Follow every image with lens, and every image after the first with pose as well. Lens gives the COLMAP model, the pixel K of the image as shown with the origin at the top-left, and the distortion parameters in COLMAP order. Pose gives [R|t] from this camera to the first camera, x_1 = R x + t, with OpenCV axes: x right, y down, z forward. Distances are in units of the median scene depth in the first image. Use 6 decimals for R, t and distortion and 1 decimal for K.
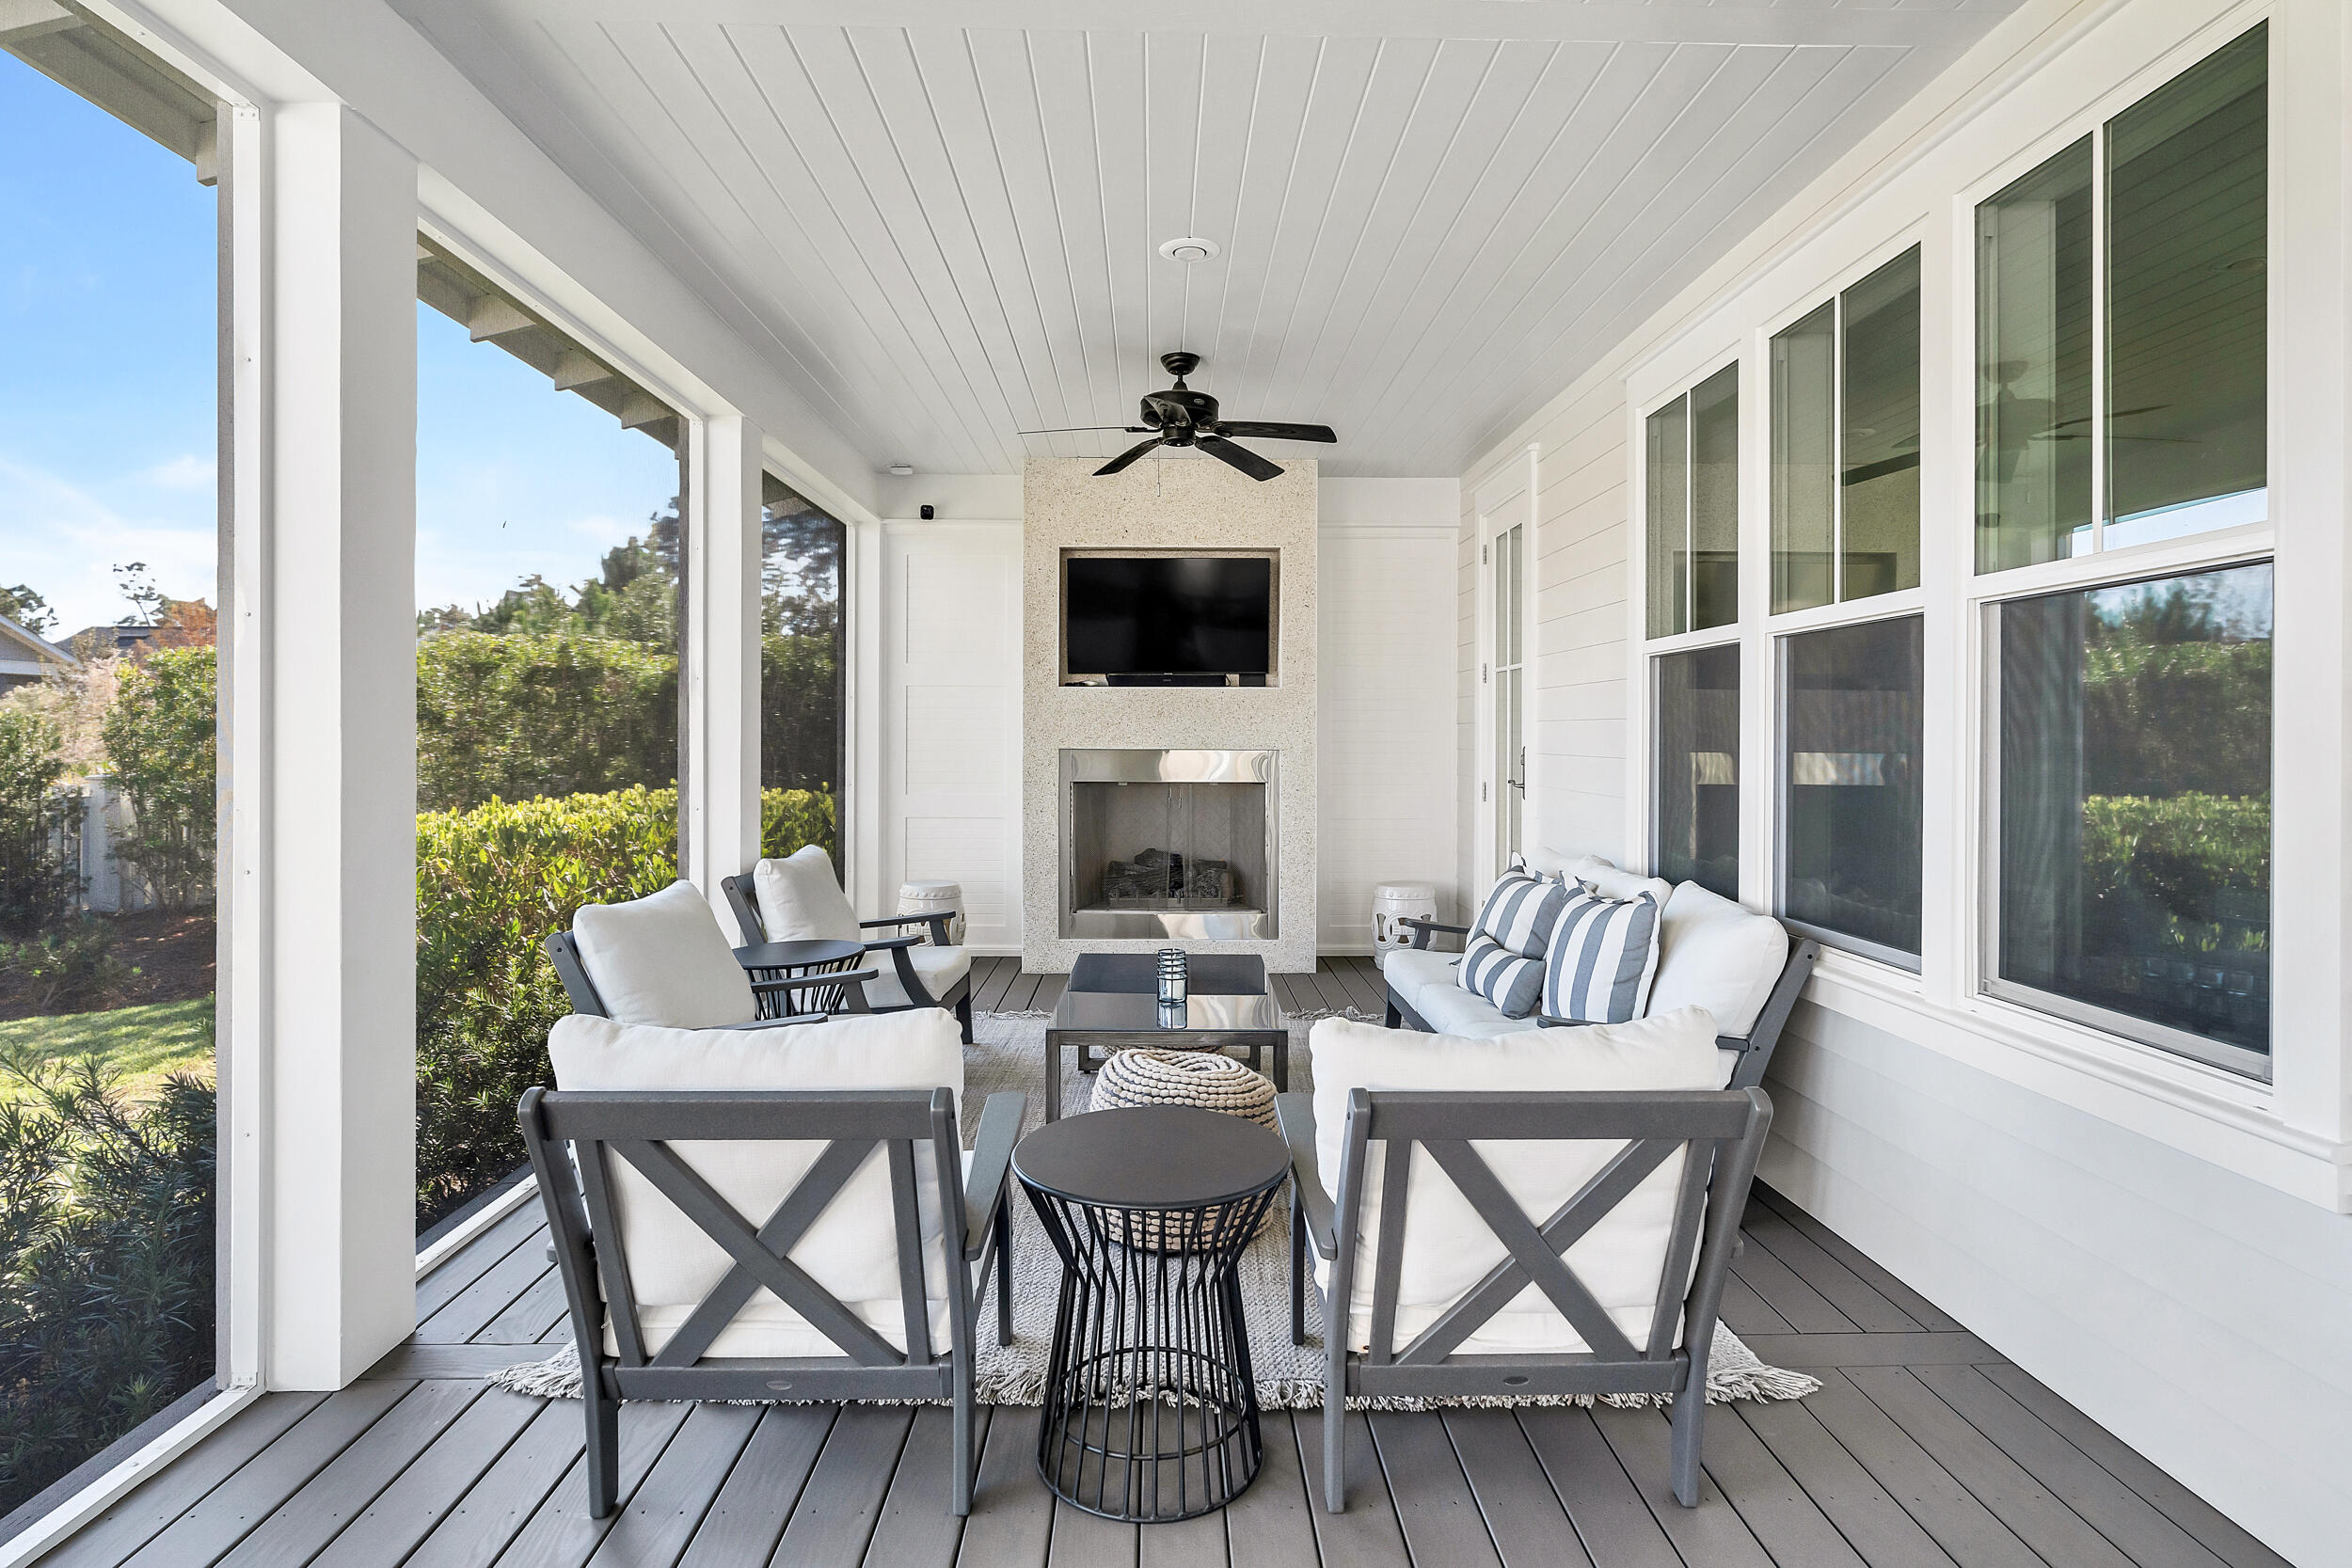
lens RADIAL K [[1208.0, 0, 1185.7], [0, 1208.0, 740.2], [0, 0, 1]] dist [-0.013093, 0.001305]
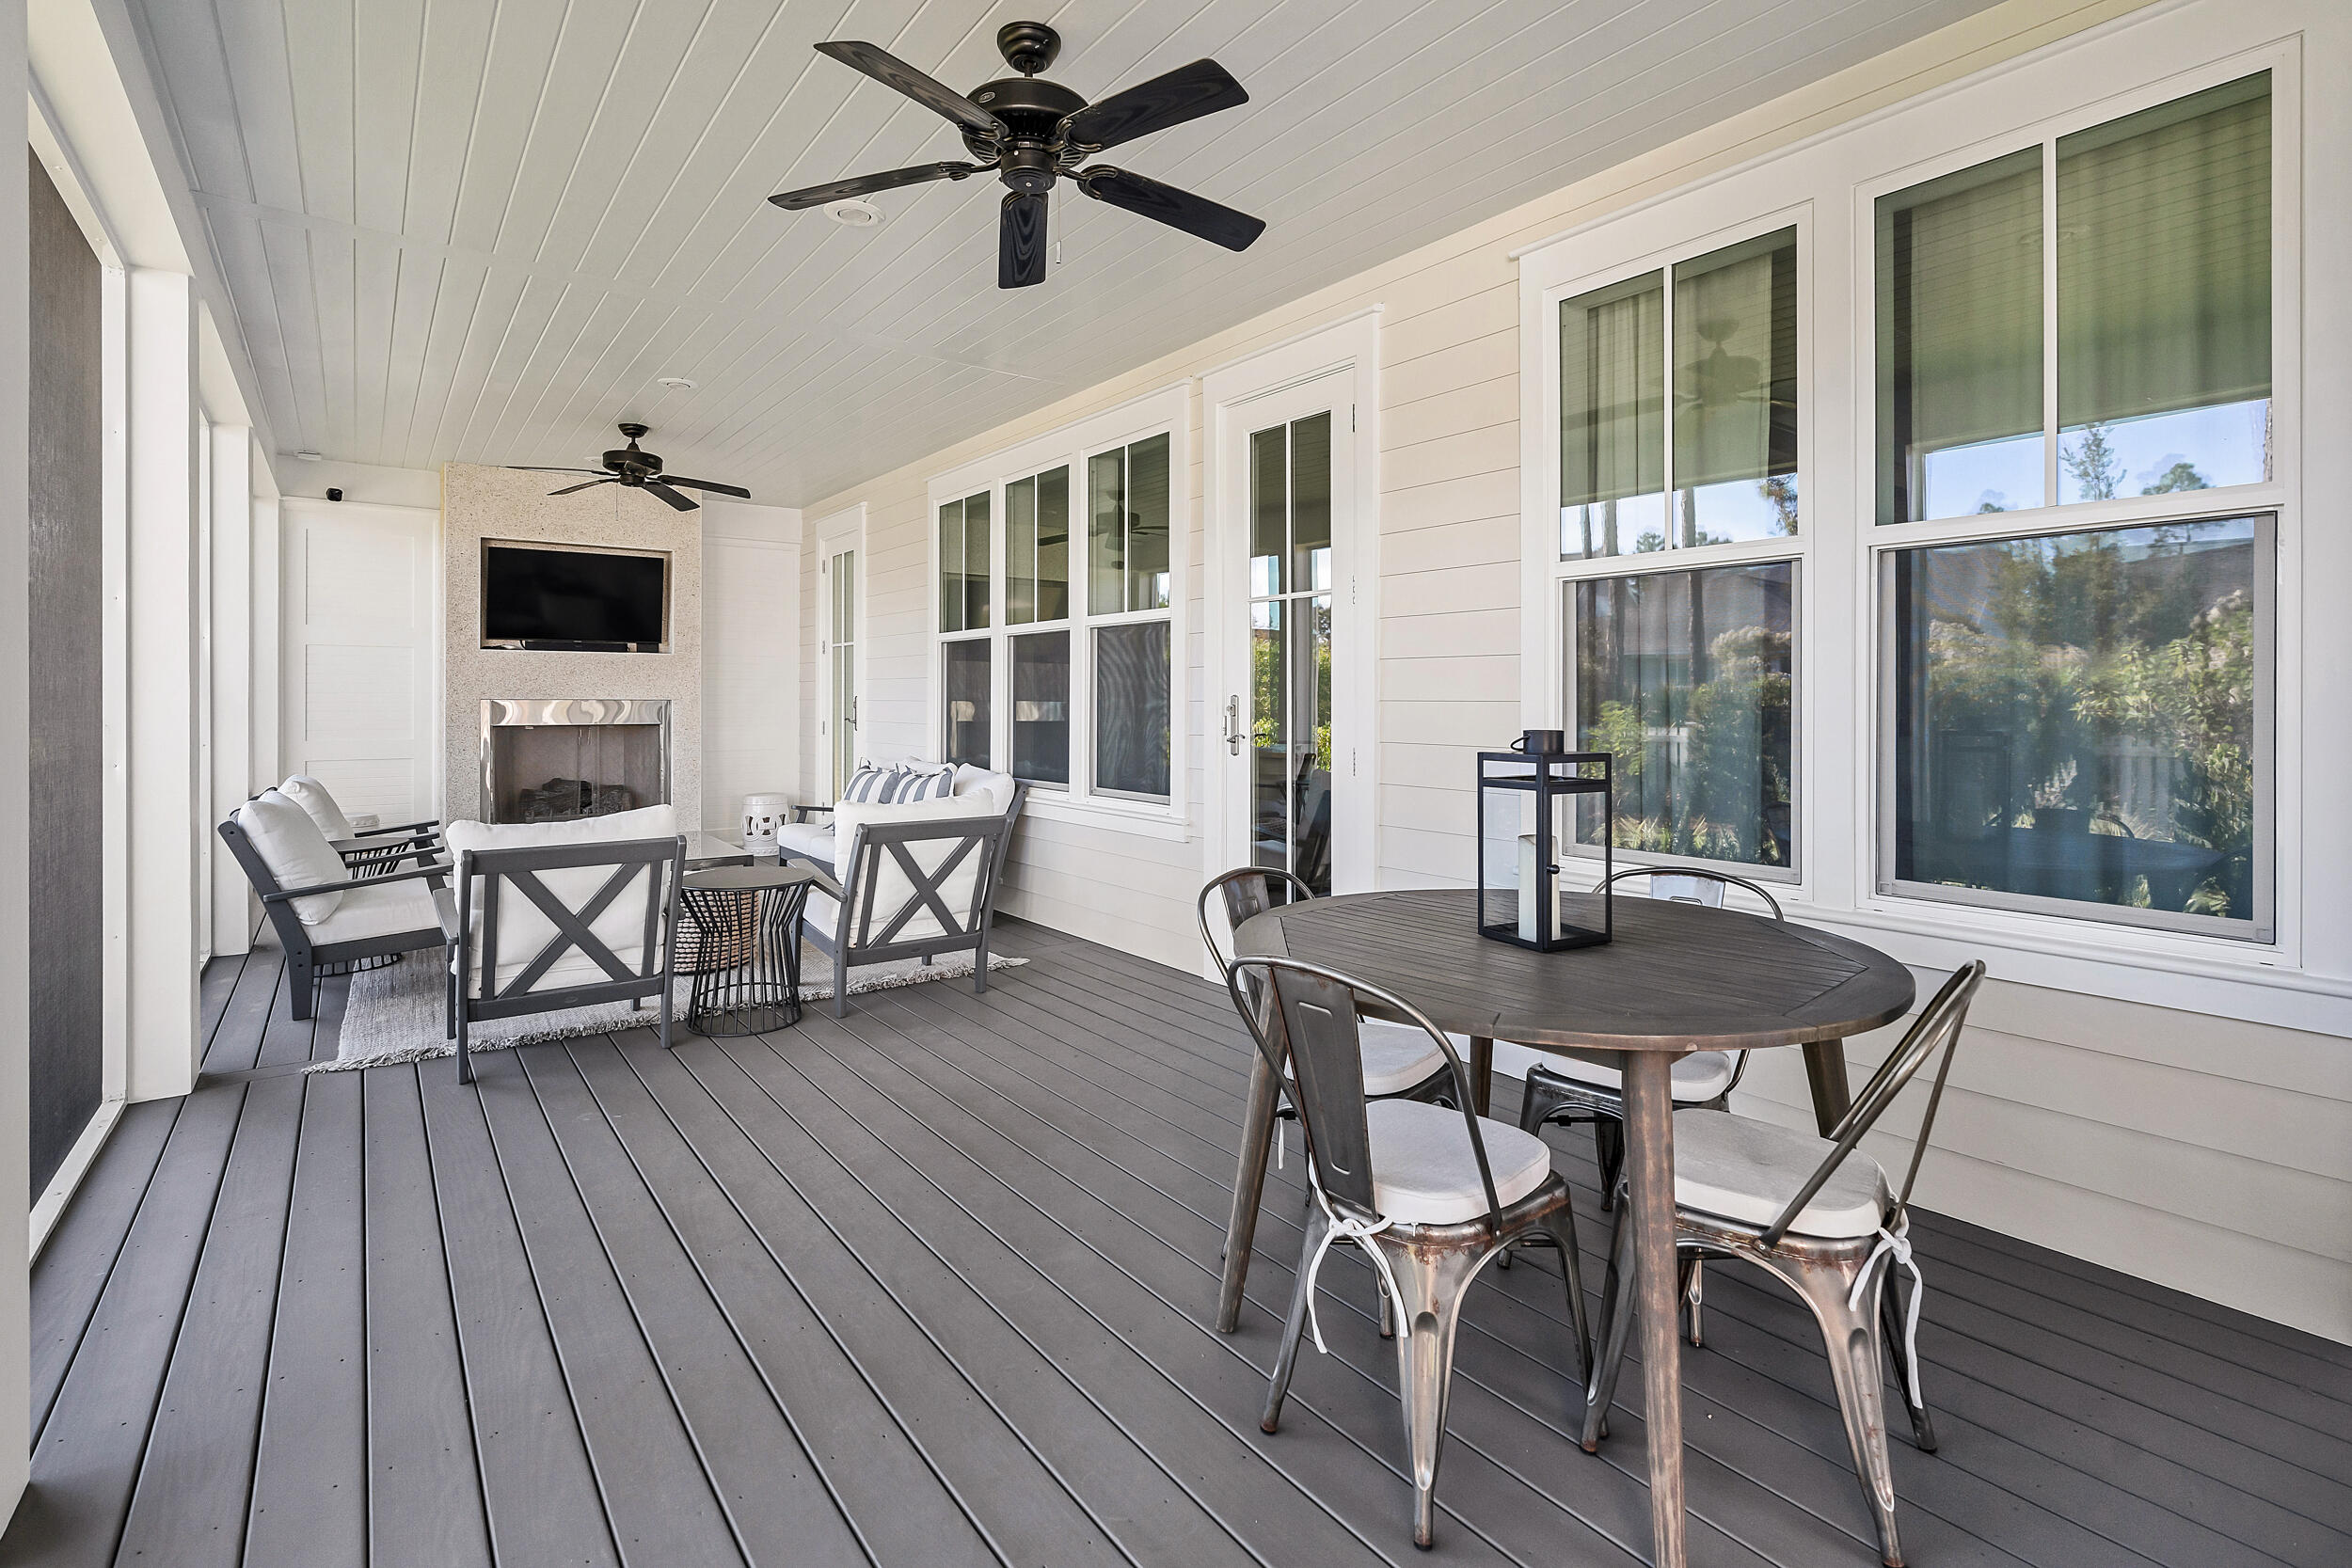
lens RADIAL K [[1082.8, 0, 1172.8], [0, 1082.8, 698.5], [0, 0, 1]] dist [-0.000010, -0.000340]
pose [[0.815521, -0.000850, 0.578727, -0.229119], [0.002835, 0.999993, -0.002527, 0.015146], [-0.578721, 0.003702, 0.815517, -0.435776]]
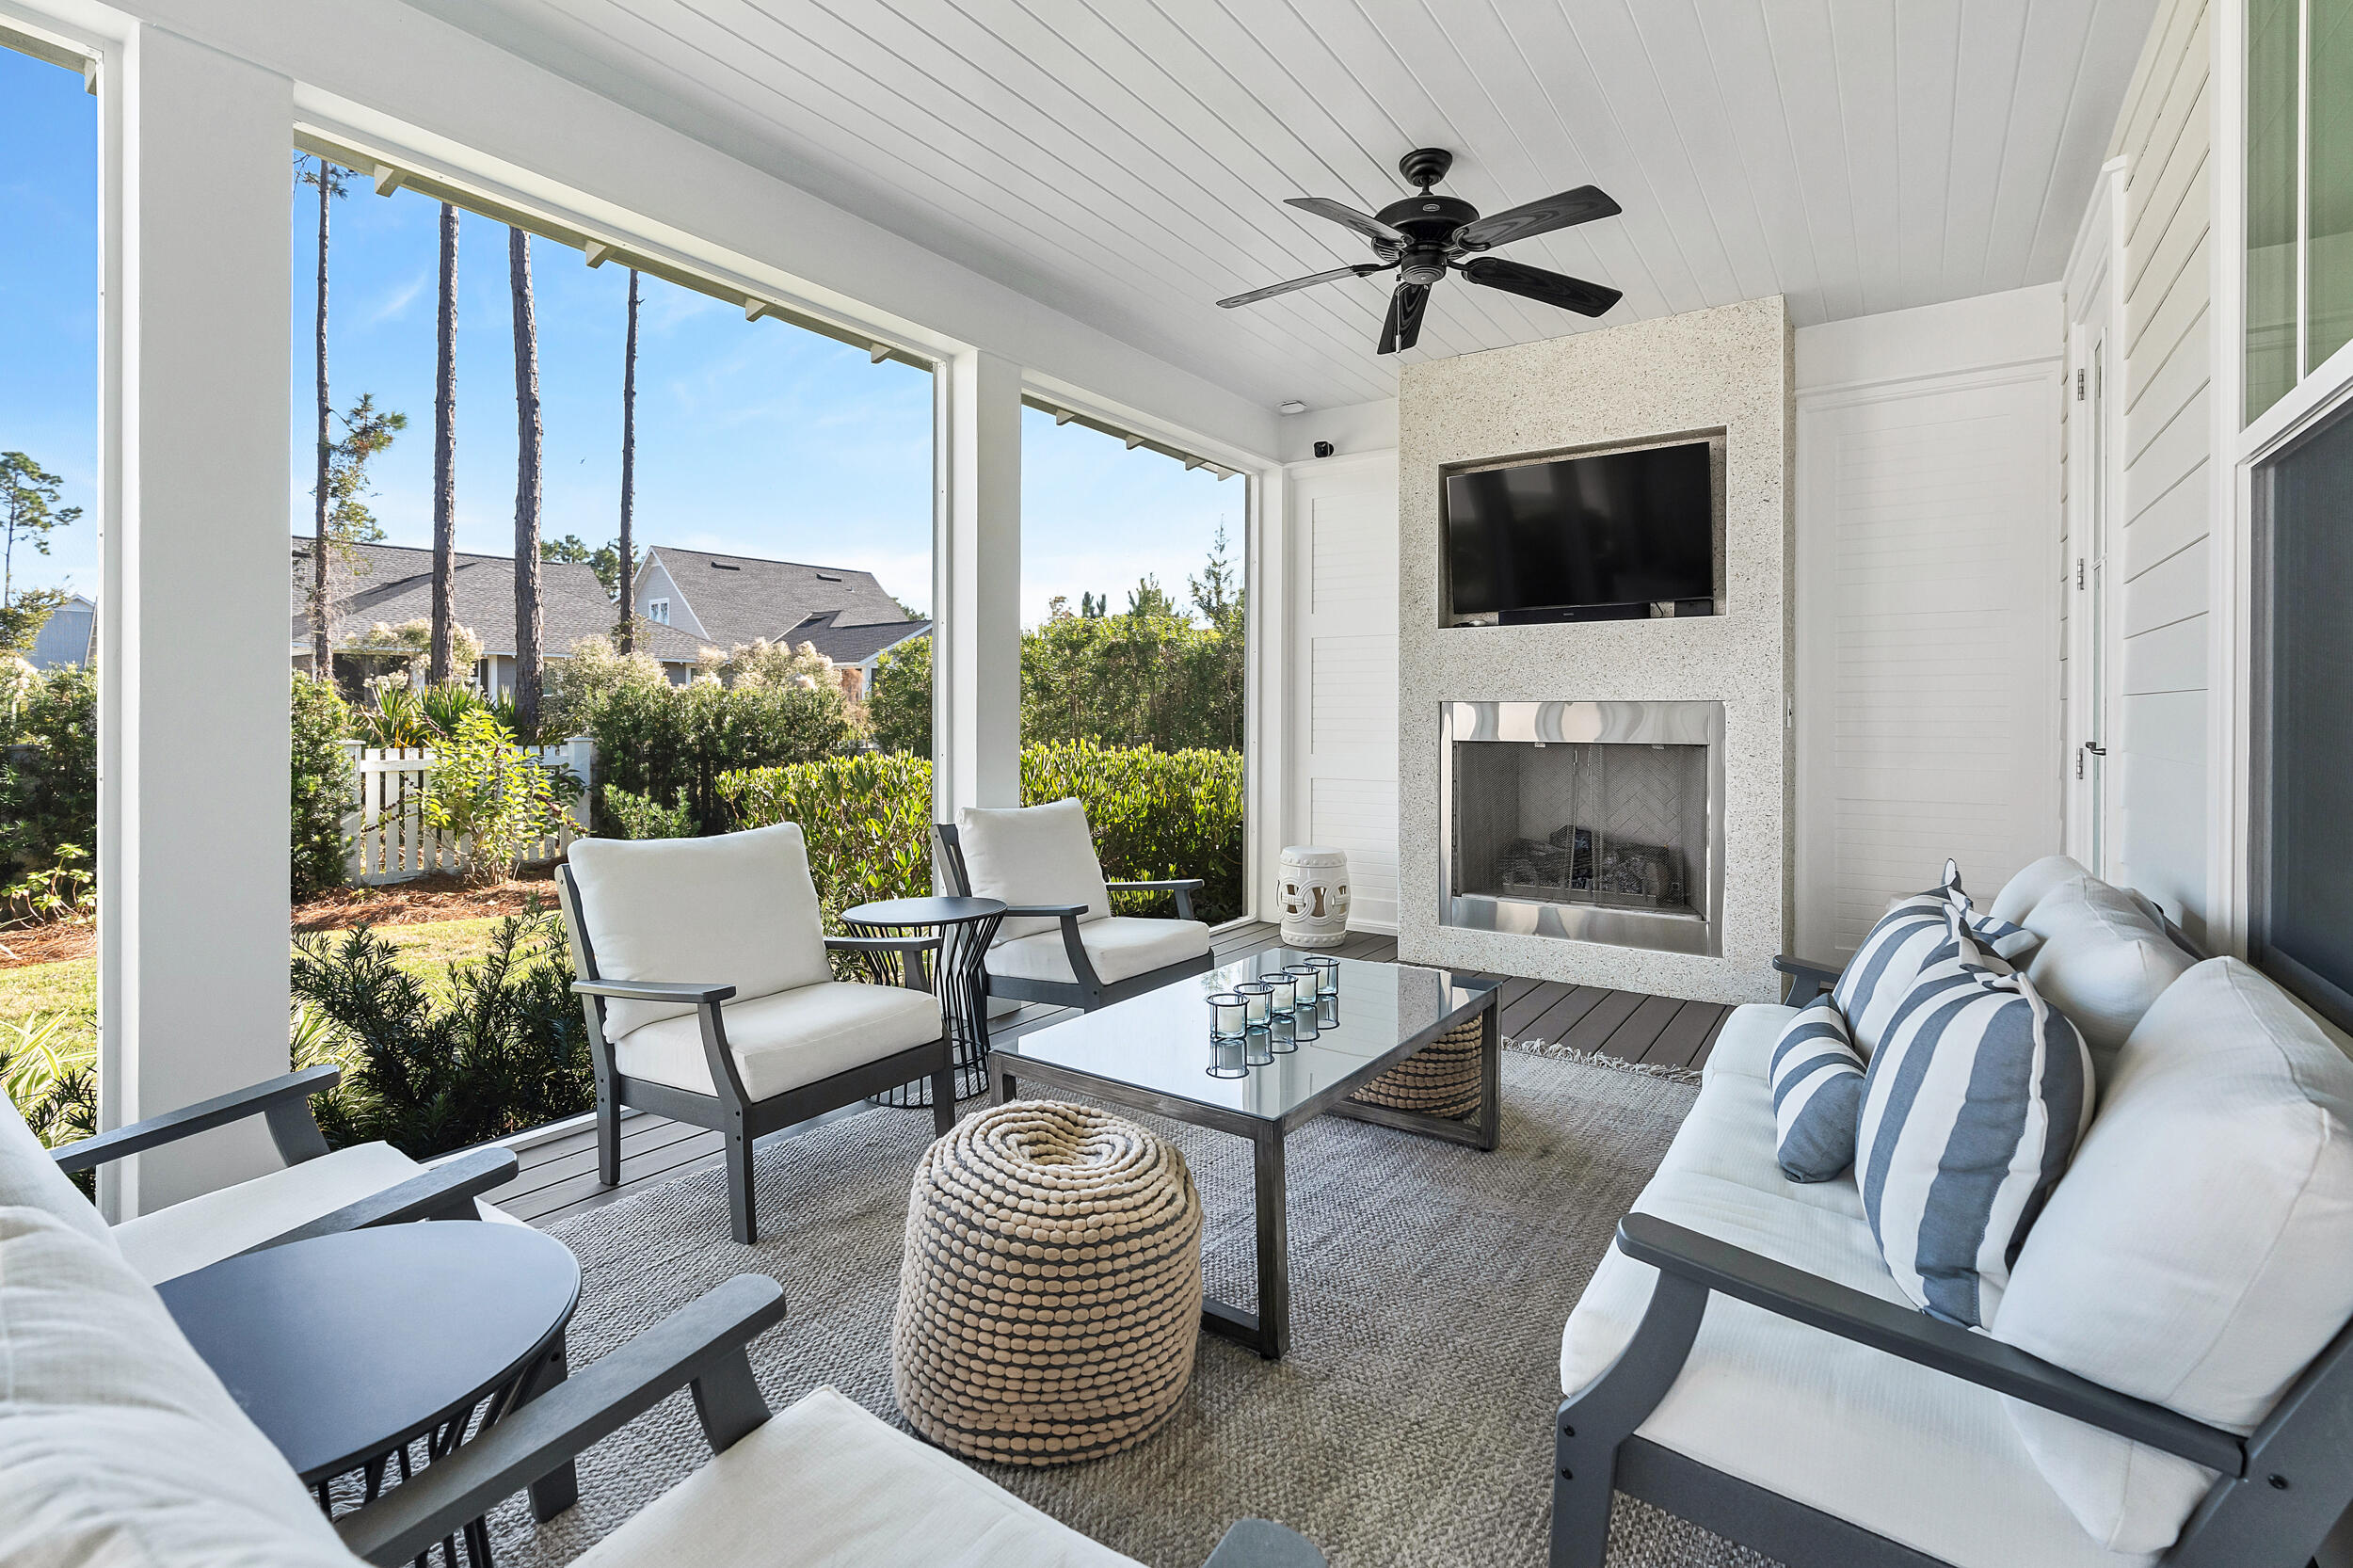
lens RADIAL K [[1083.3, 0, 1196.1], [0, 1083.3, 717.1], [0, 0, 1]] dist [-0.000010, -0.000340]
pose [[0.821966, -0.000895, -0.569536, 0.257809], [-0.000687, 0.999996, -0.002563, 0.027365], [0.569537, 0.002497, 0.821962, 0.374653]]
